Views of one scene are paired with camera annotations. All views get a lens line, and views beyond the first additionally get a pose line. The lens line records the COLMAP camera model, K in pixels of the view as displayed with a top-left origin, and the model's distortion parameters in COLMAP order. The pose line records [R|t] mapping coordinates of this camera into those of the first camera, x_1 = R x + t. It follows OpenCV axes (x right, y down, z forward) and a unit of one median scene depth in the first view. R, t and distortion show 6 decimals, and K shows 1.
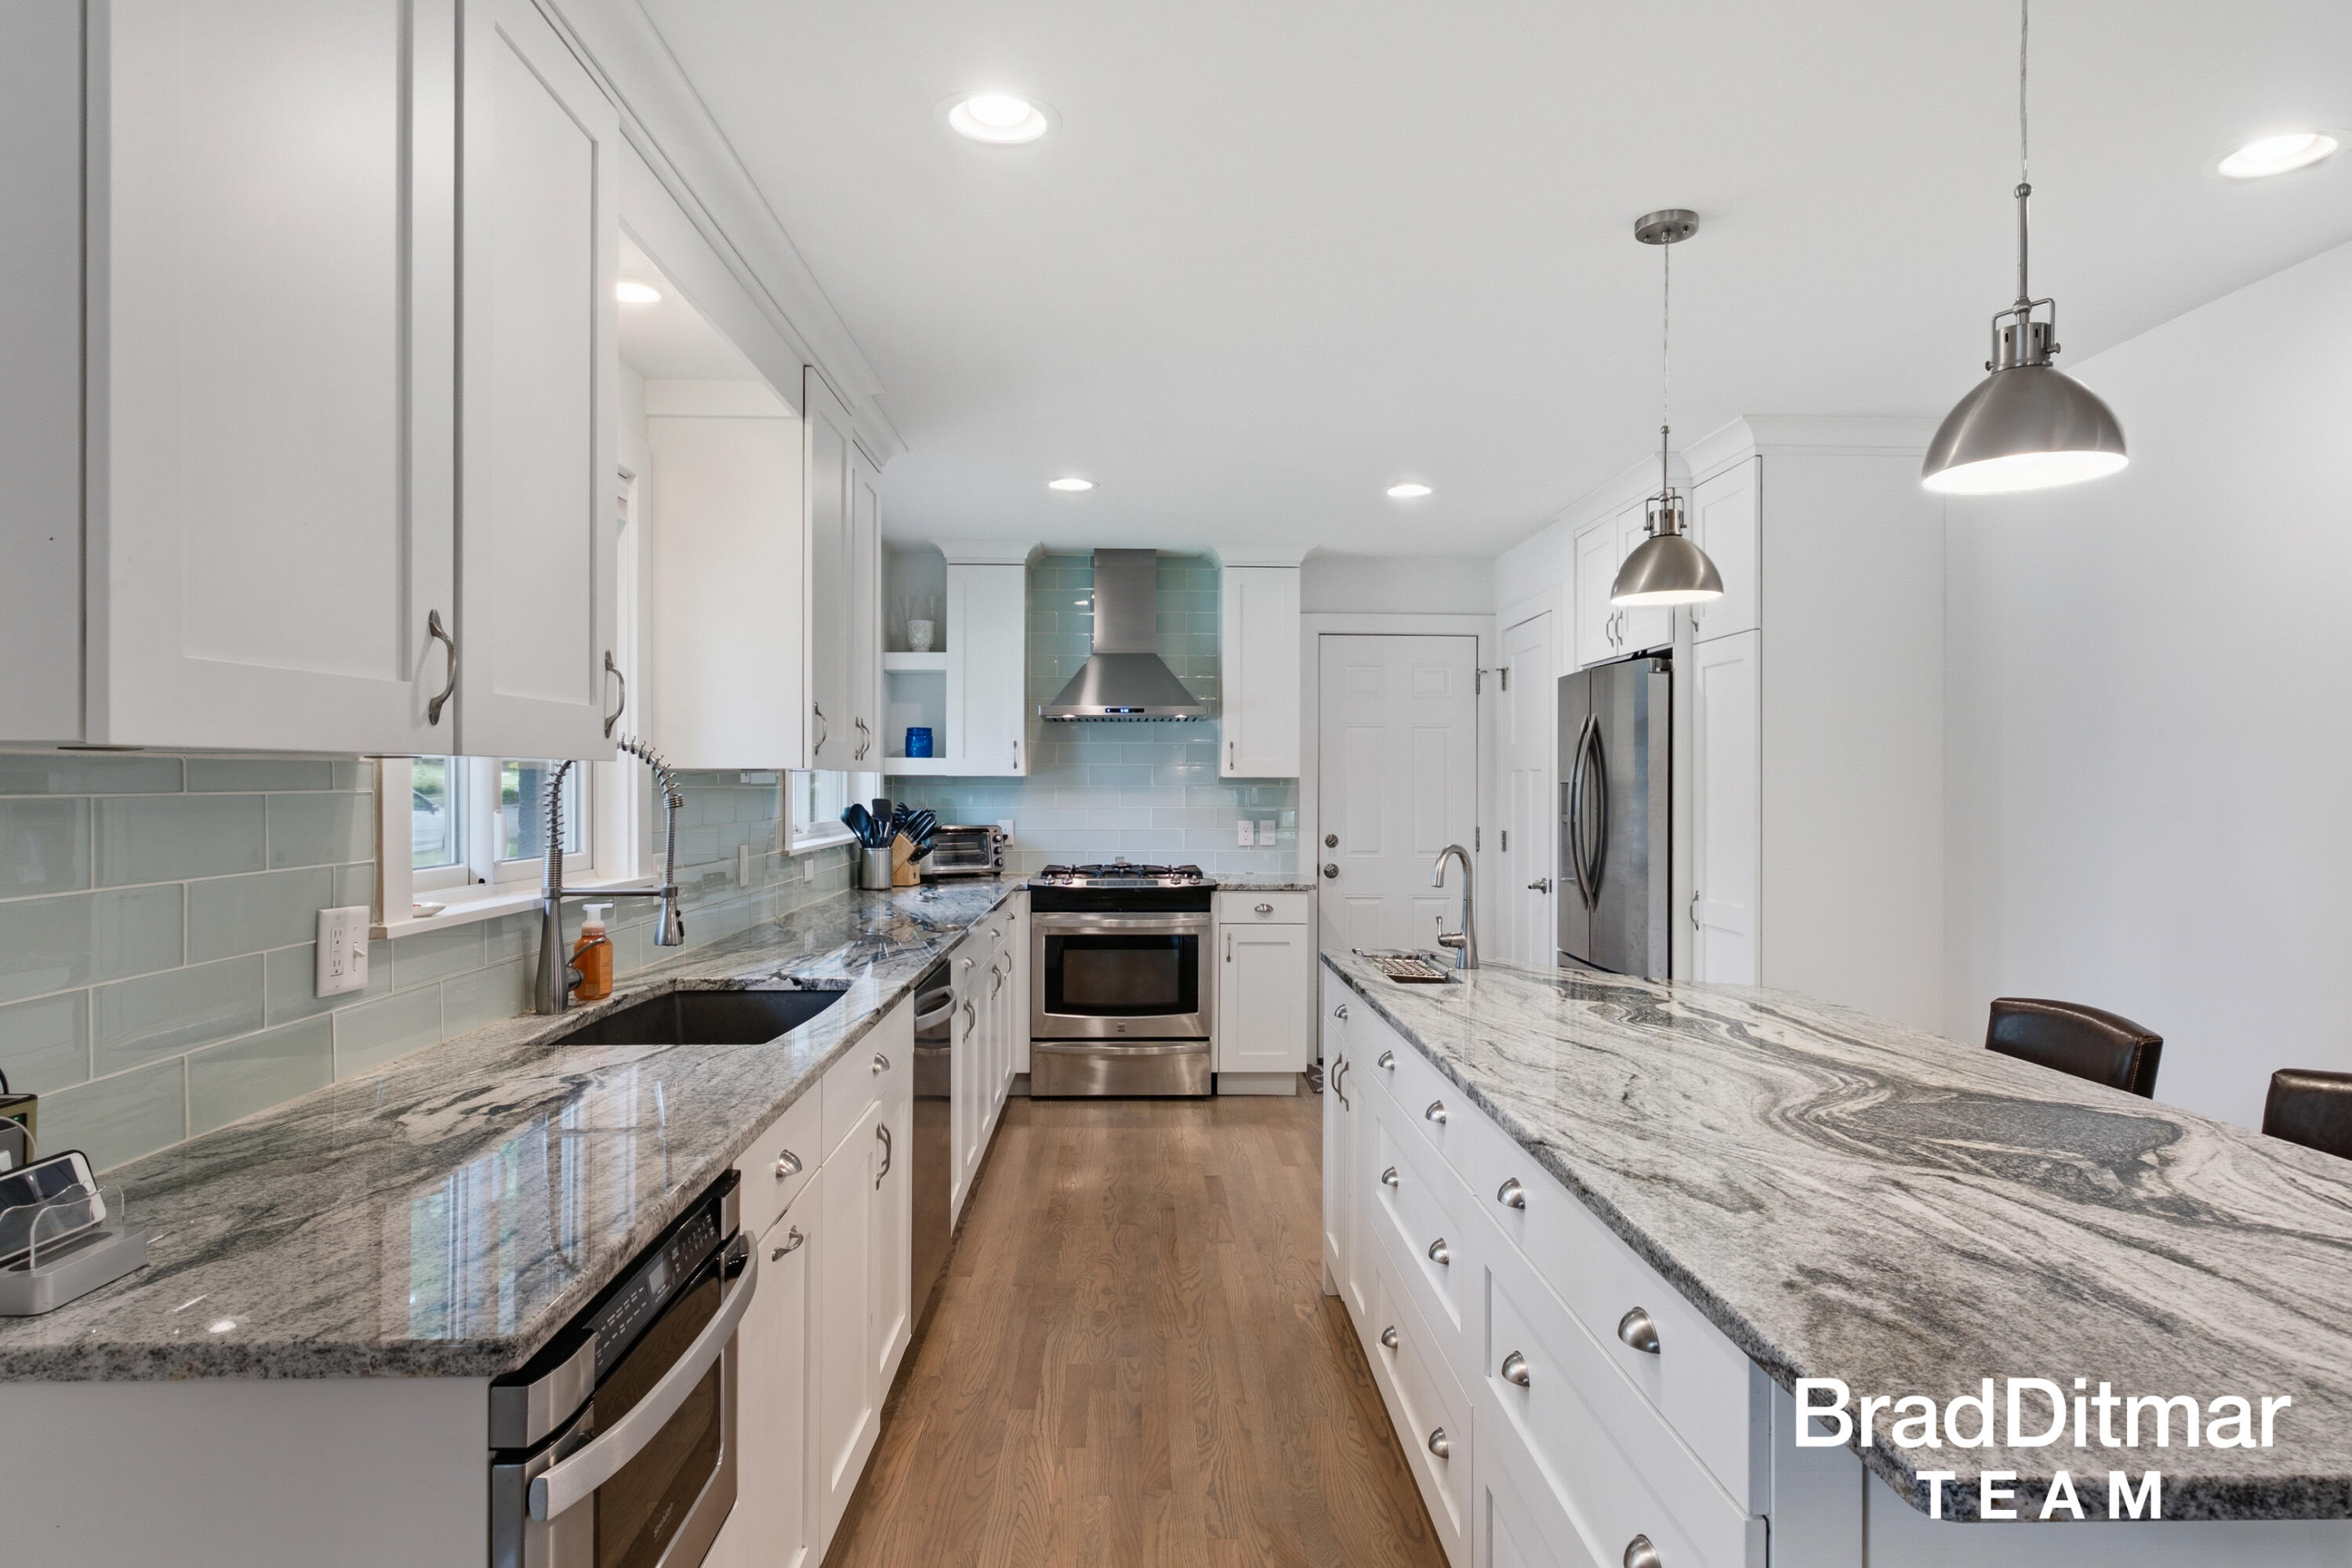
lens RADIAL K [[1413.4, 0, 1170.4], [0, 1413.4, 775.5], [0, 0, 1]] dist [-0.002111, -0.000429]
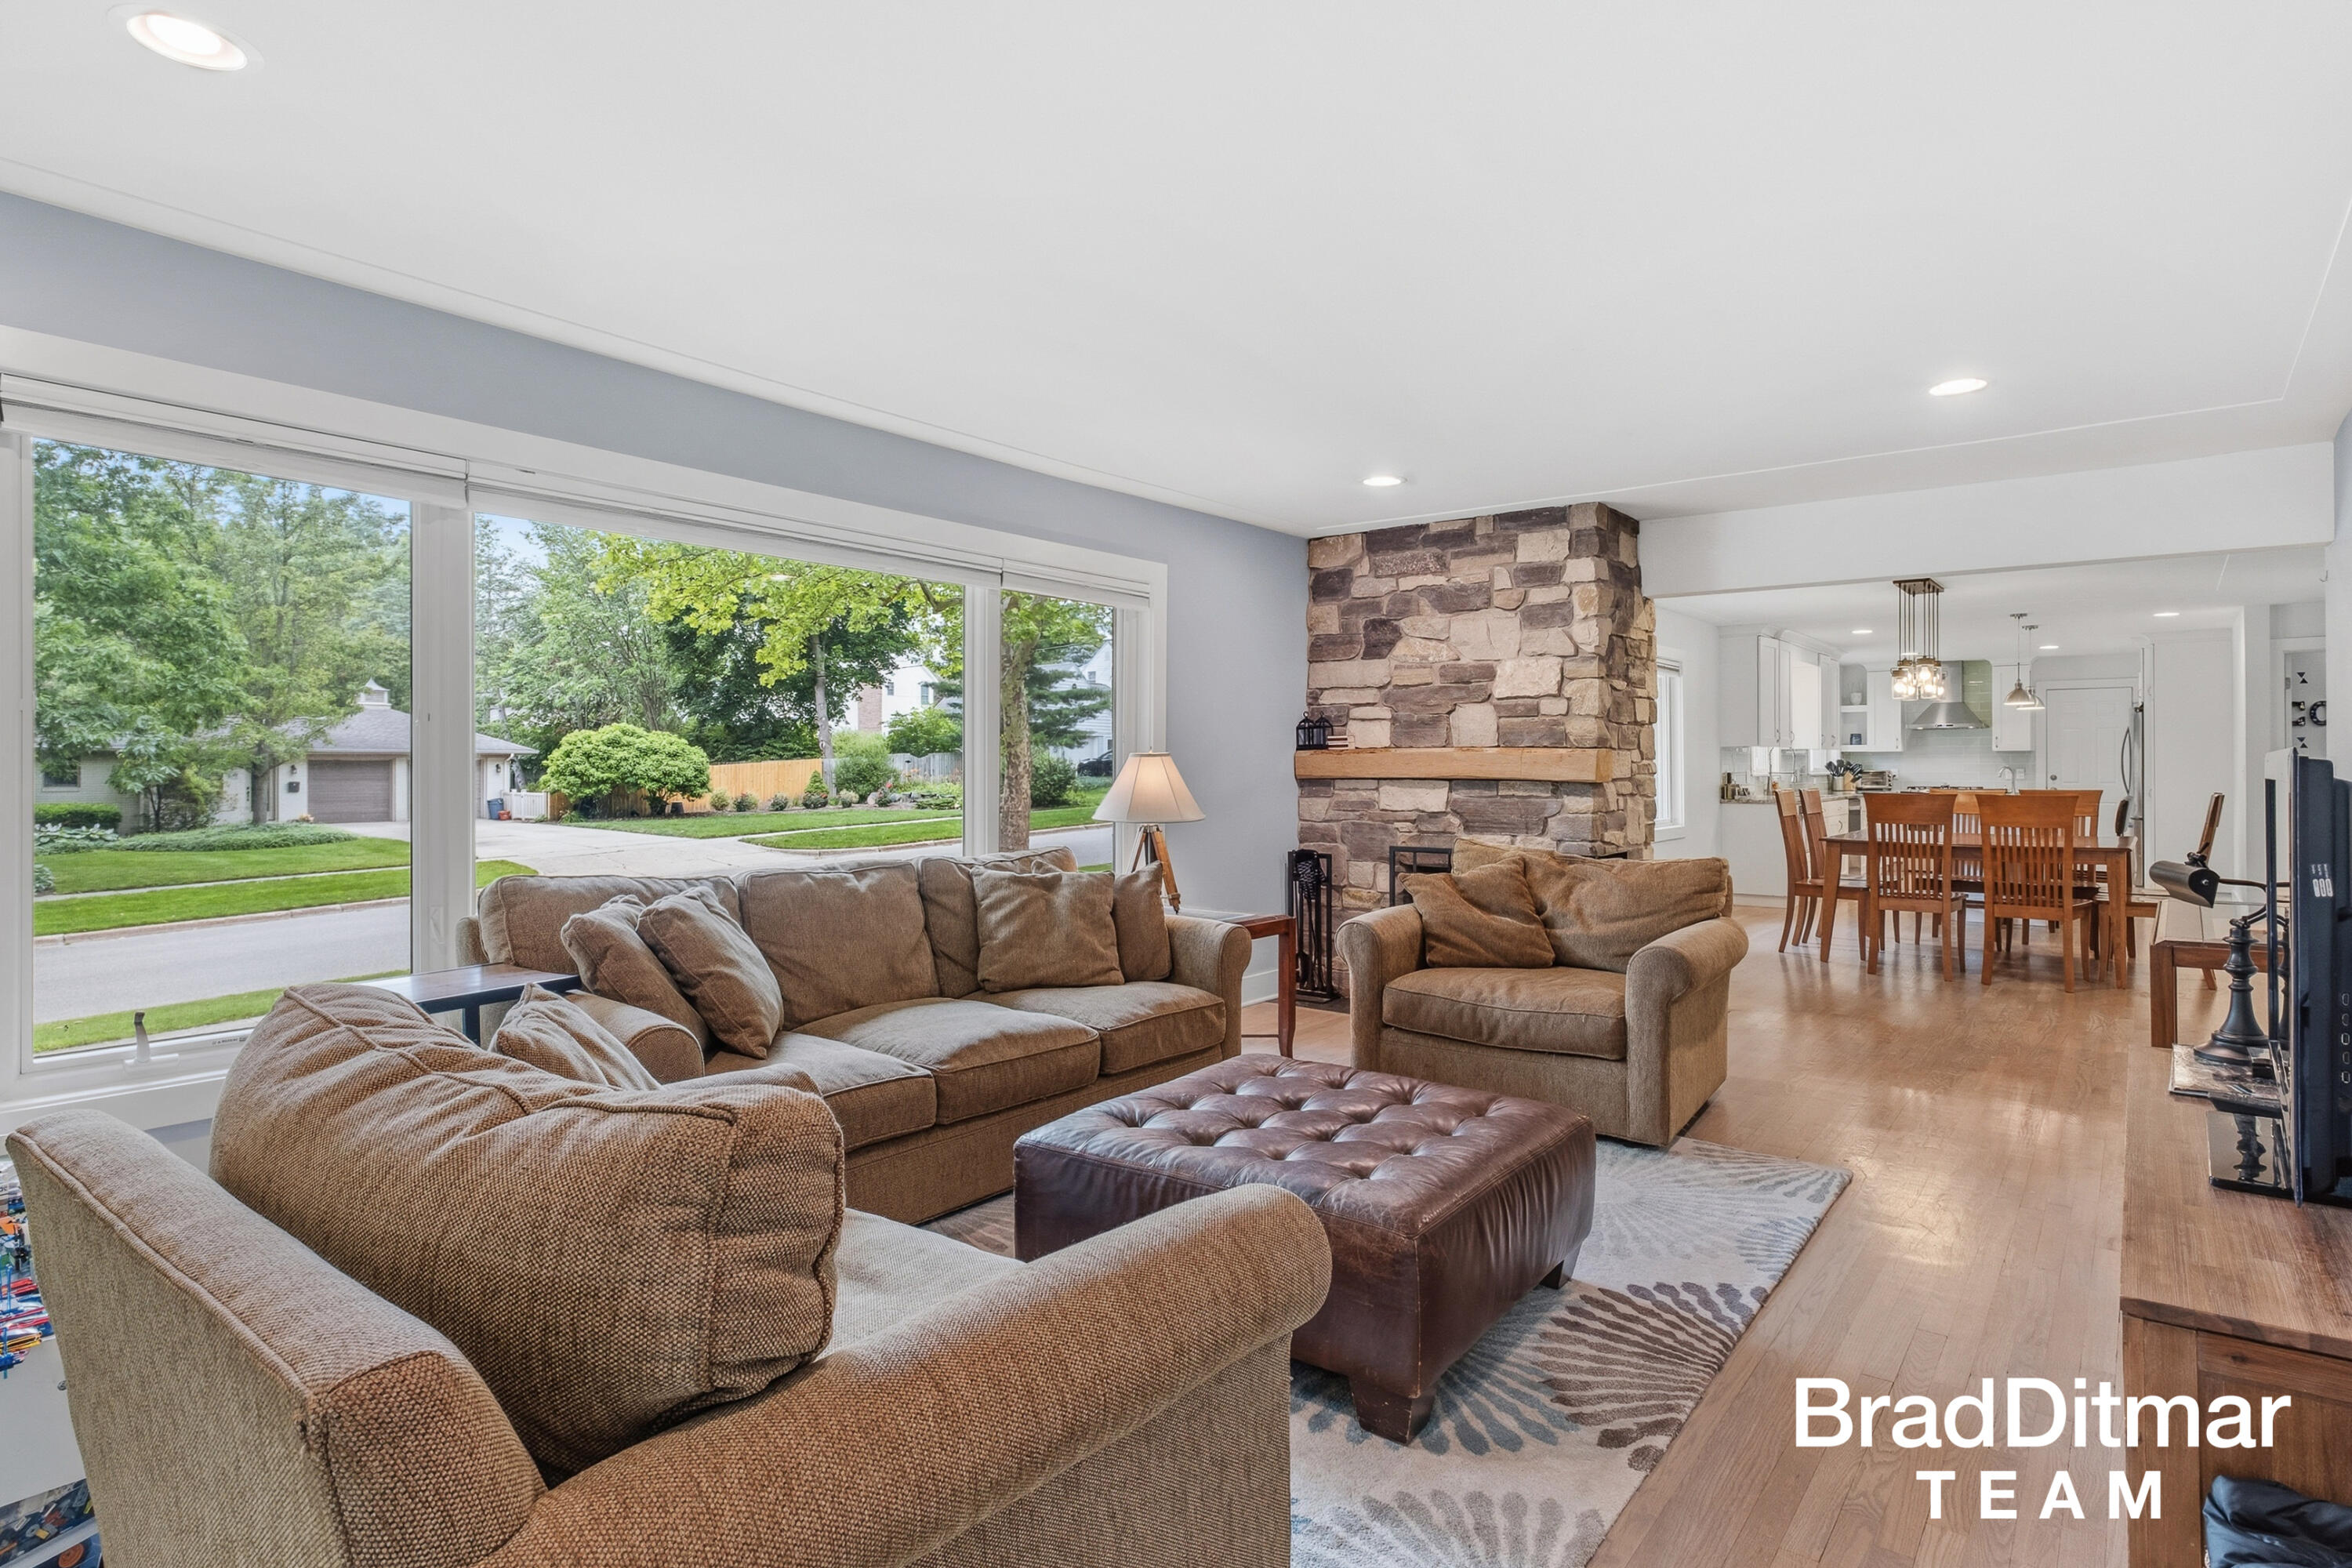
lens RADIAL K [[1215.3, 0, 1192.2], [0, 1215.3, 776.9], [0, 0, 1]] dist [0.003213, 0.000343]
pose [[0.772136, -0.000257, -0.635457, 0.316987], [0.008209, 0.999921, 0.009571, 0.015536], [0.635404, -0.012606, 0.772077, -1.580624]]
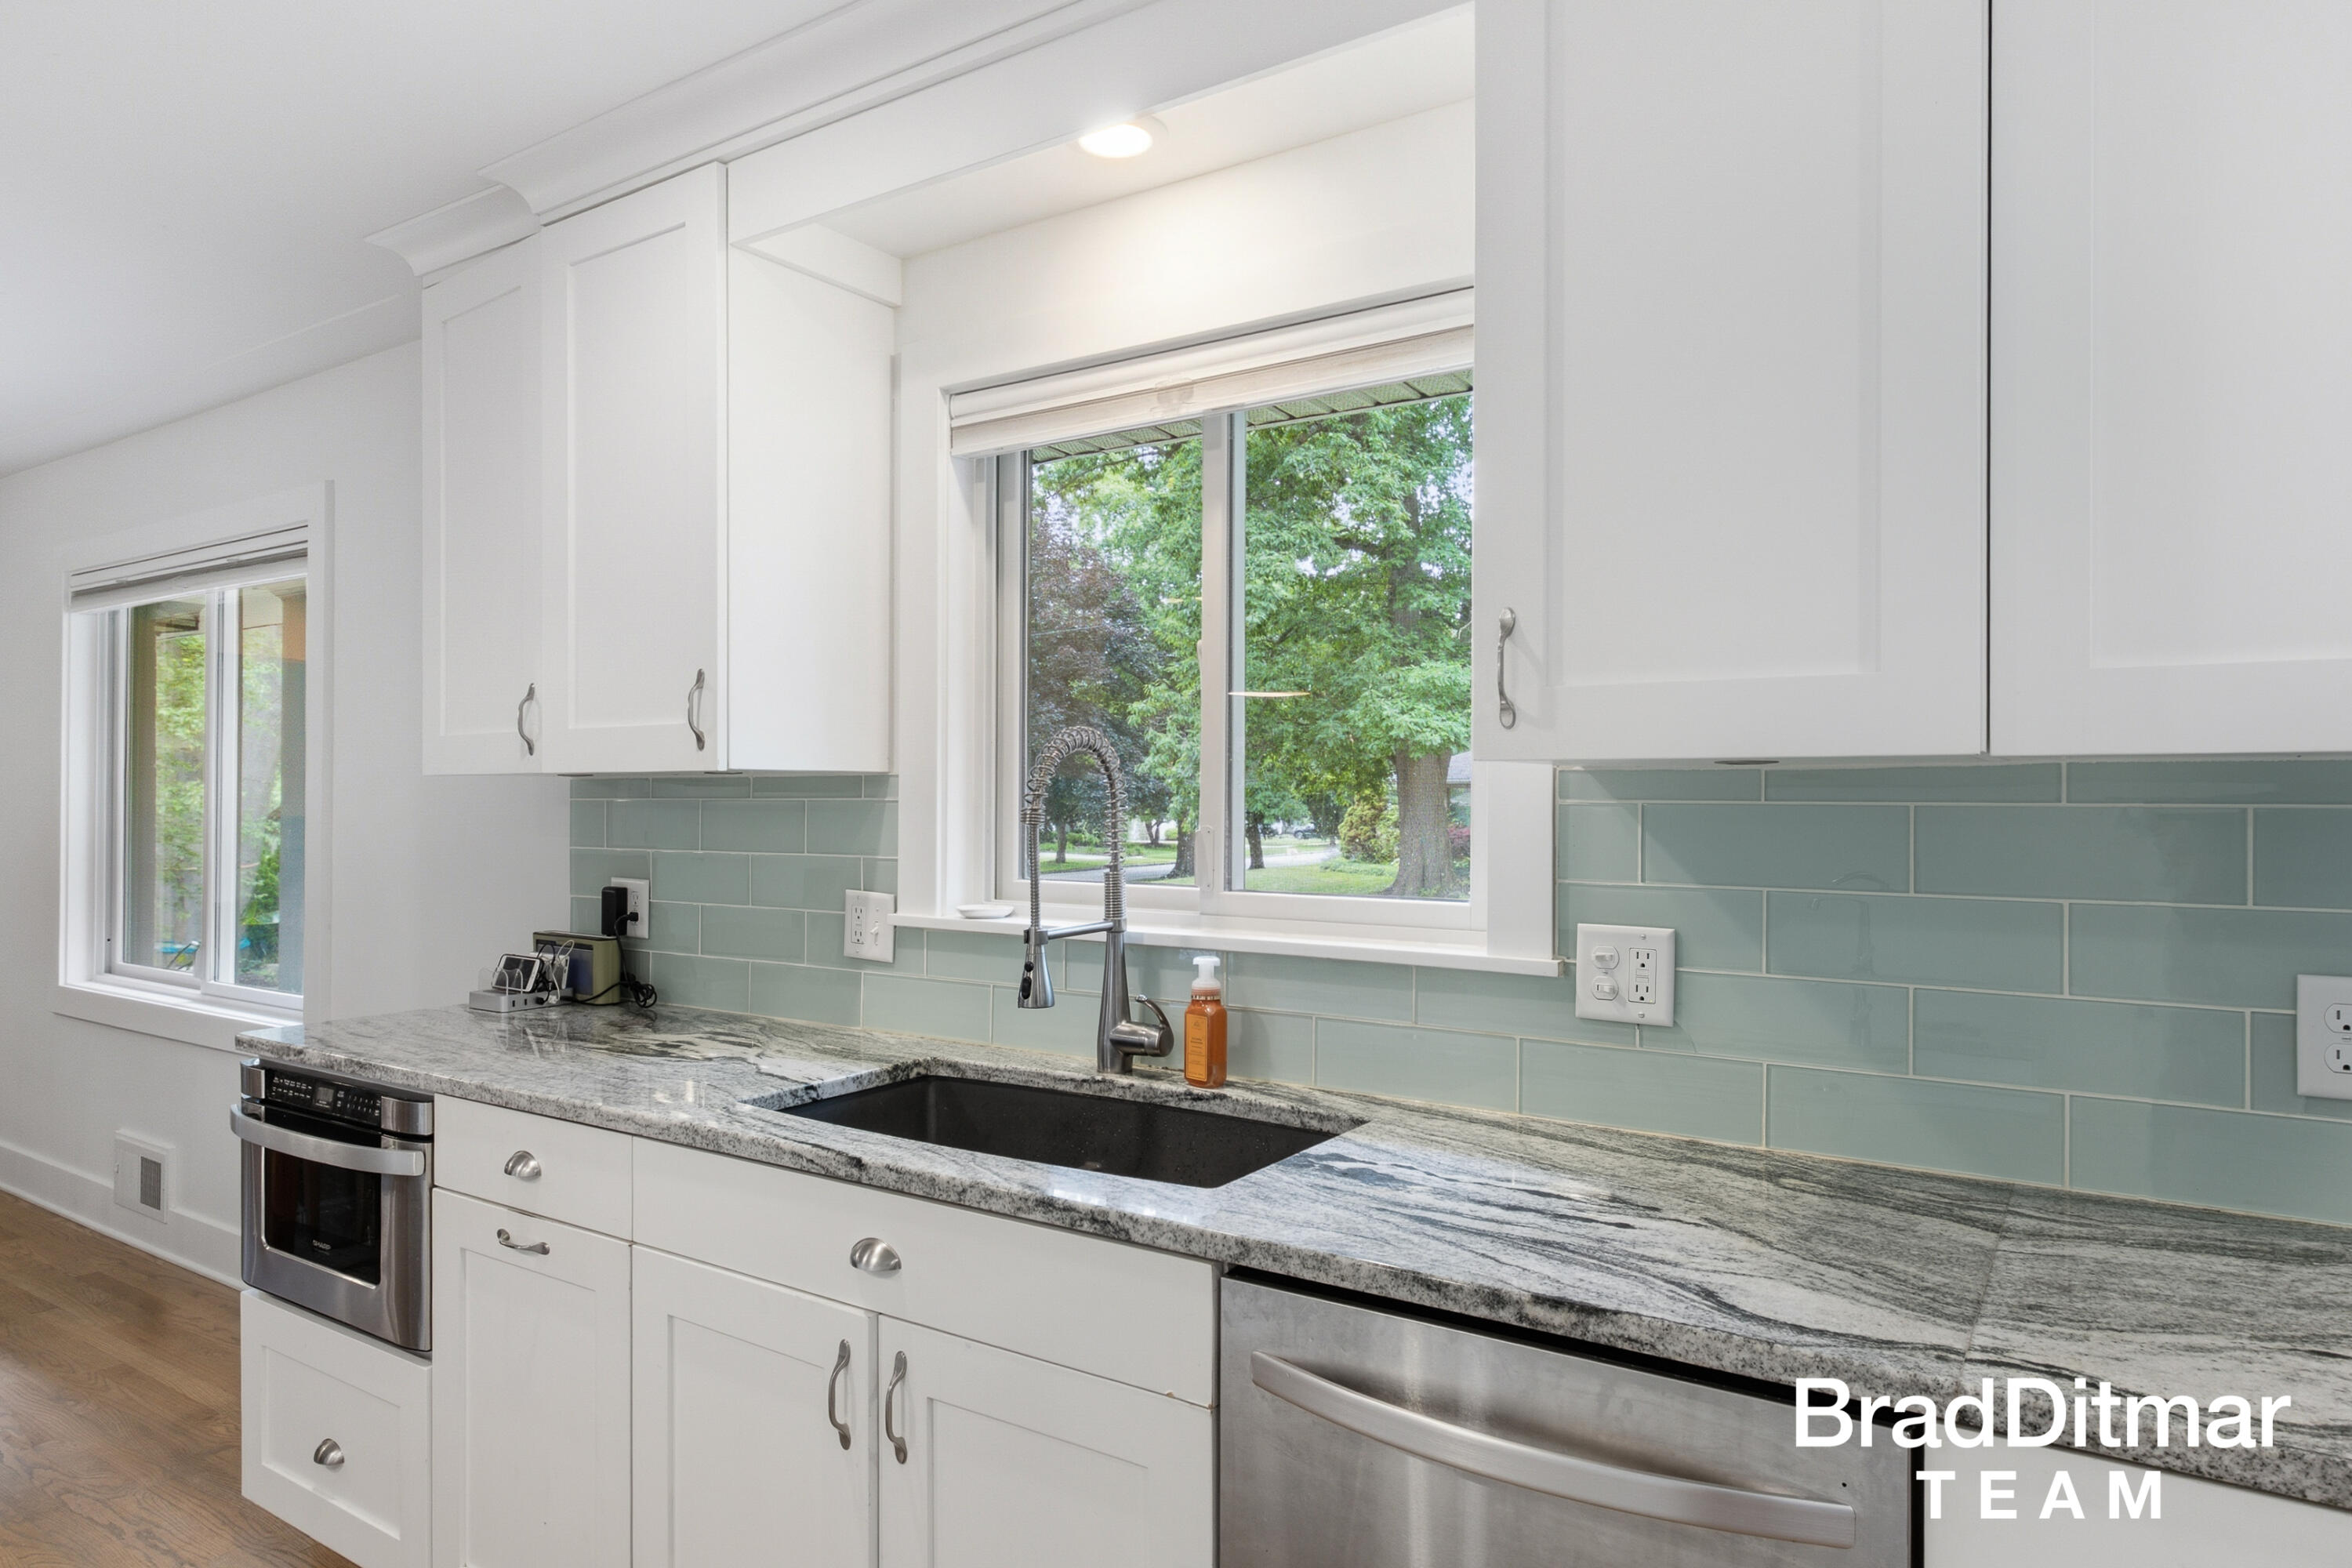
lens RADIAL K [[1413.4, 0, 1177.4], [0, 1413.4, 793.2], [0, 0, 1]] dist [-0.002111, -0.000429]
pose [[-0.579303, -0.009936, -0.815052, 0.093295], [-0.001437, 0.999937, -0.011168, 0.006074], [0.815111, -0.005298, -0.579280, 0.638829]]
